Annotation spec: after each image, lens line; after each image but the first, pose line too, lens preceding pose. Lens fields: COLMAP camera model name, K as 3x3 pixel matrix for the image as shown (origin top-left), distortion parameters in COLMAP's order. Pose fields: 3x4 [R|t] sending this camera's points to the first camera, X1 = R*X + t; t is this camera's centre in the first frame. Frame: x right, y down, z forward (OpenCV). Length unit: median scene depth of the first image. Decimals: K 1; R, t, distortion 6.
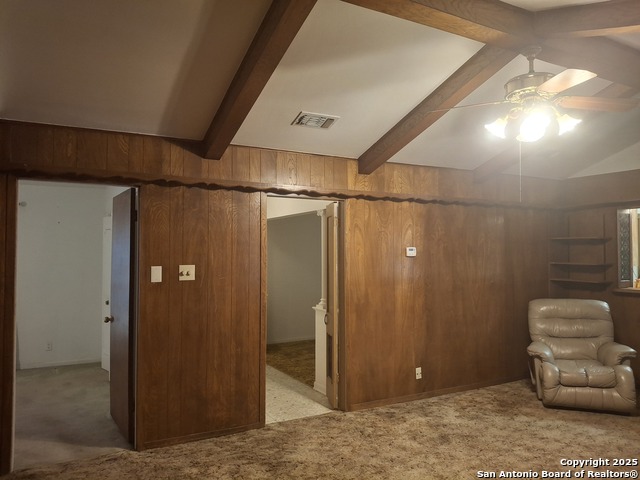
lens RADIAL K [[479.7, 0, 317.9], [0, 479.7, 237.9], [0, 0, 1]] dist [0.024551, -0.057545]
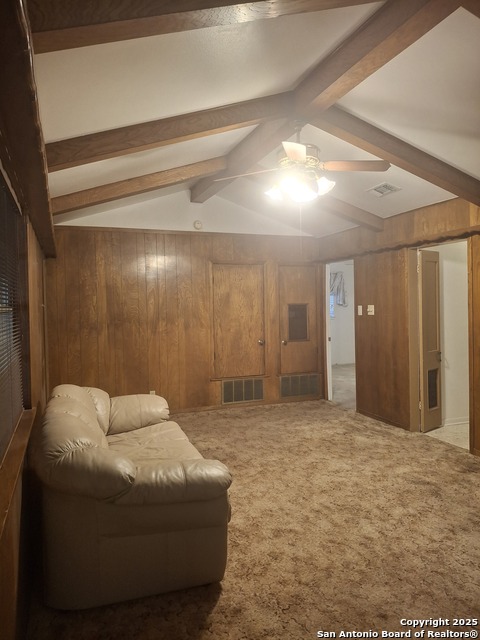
lens RADIAL K [[479.7, 0, 244.0], [0, 479.7, 318.7], [0, 0, 1]] dist [0.024551, -0.057545]
pose [[-0.147917, 0.032068, -0.988480, 1.253370], [0.046331, 0.998602, 0.025463, 0.039125], [0.987914, -0.042031, -0.149196, 0.784941]]
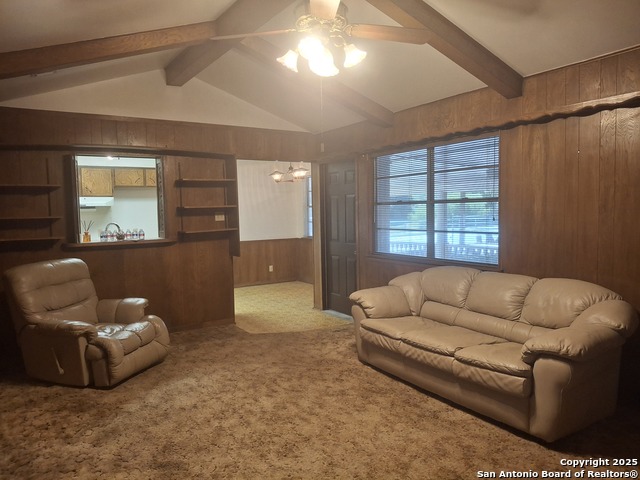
lens RADIAL K [[479.7, 0, 314.8], [0, 479.7, 238.3], [0, 0, 1]] dist [0.024551, -0.057545]
pose [[-0.050811, -0.066445, 0.996495, -0.404545], [-0.005729, 0.997787, 0.066239, 0.044999], [-0.998692, -0.002343, -0.051080, 0.810652]]
